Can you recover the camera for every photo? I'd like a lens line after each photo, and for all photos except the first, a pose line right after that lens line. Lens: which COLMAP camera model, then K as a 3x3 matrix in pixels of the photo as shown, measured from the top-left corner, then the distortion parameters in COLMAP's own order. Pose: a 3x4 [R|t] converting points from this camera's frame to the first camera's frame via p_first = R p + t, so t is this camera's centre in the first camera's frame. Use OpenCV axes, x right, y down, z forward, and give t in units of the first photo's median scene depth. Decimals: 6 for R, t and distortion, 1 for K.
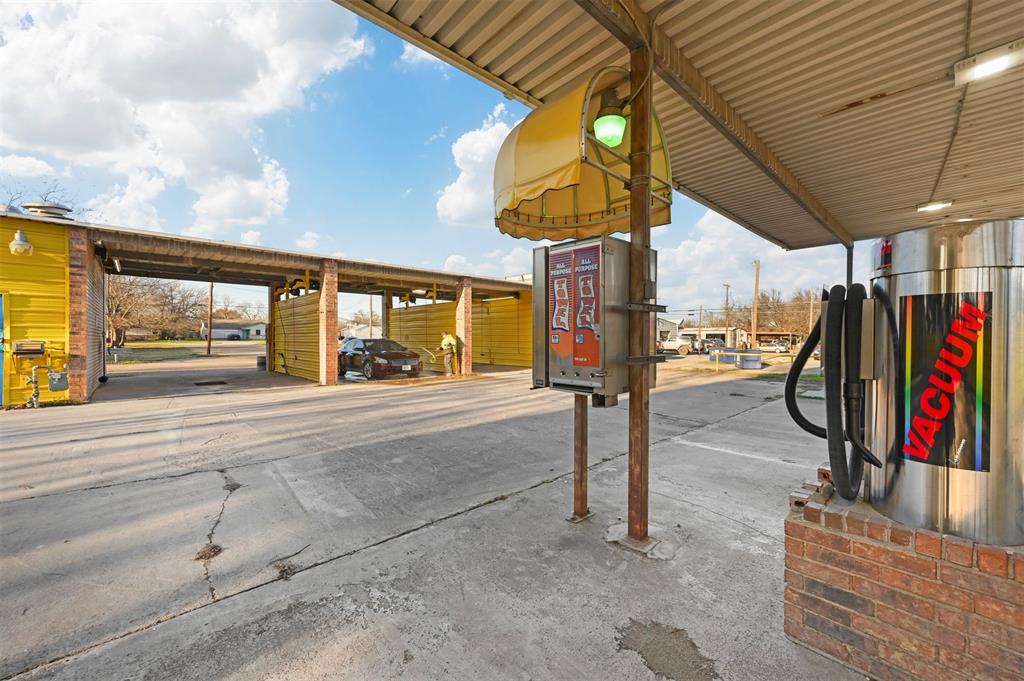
lens RADIAL K [[406.1, 0, 510.1], [0, 406.1, 340.8], [0, 0, 1]] dist [0.001260, 0.000294]
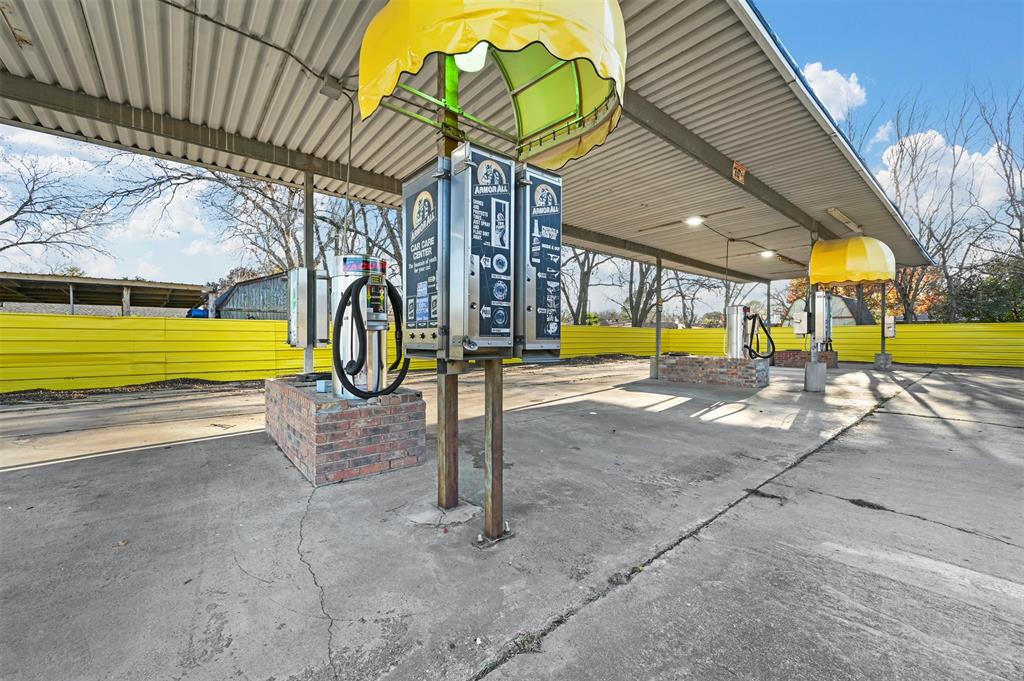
lens RADIAL K [[406.1, 0, 508.9], [0, 406.1, 336.1], [0, 0, 1]] dist [0.001260, 0.000294]
pose [[-0.998871, -0.001785, 0.047463, 0.094340], [-0.001622, 0.999993, 0.003472, 0.057010], [-0.047469, 0.003391, -0.998867, 1.450554]]
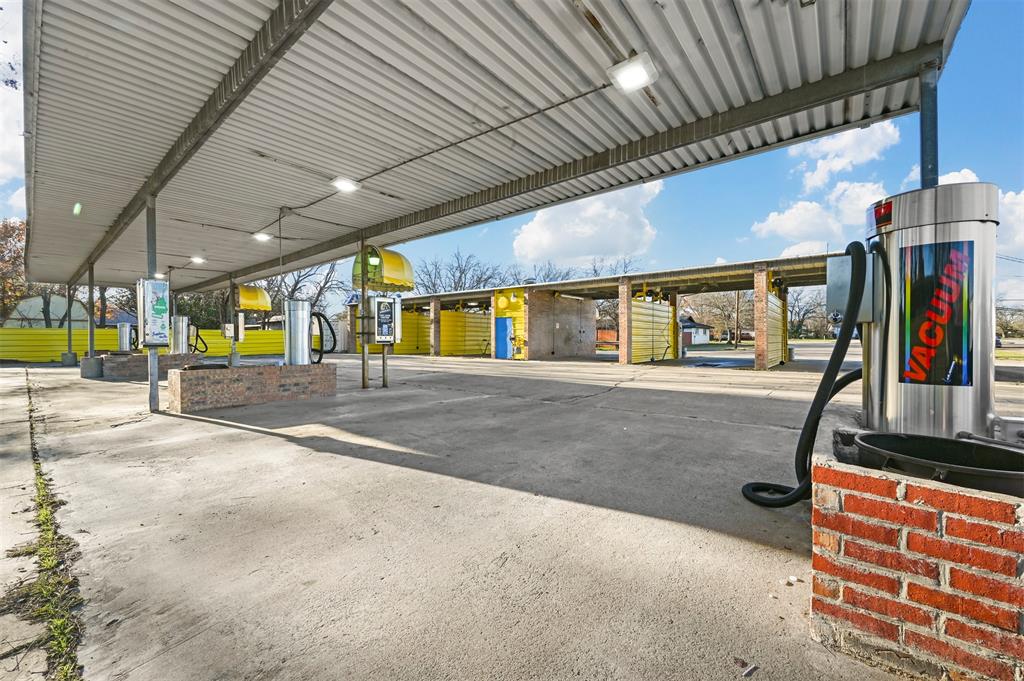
lens RADIAL K [[406.1, 0, 517.8], [0, 406.1, 344.1], [0, 0, 1]] dist [0.001260, 0.000294]
pose [[0.155851, 0.011780, -0.987710, 2.742150], [-0.004445, 0.999927, 0.011224, 0.064431], [0.987771, 0.002641, 0.155892, 1.260480]]
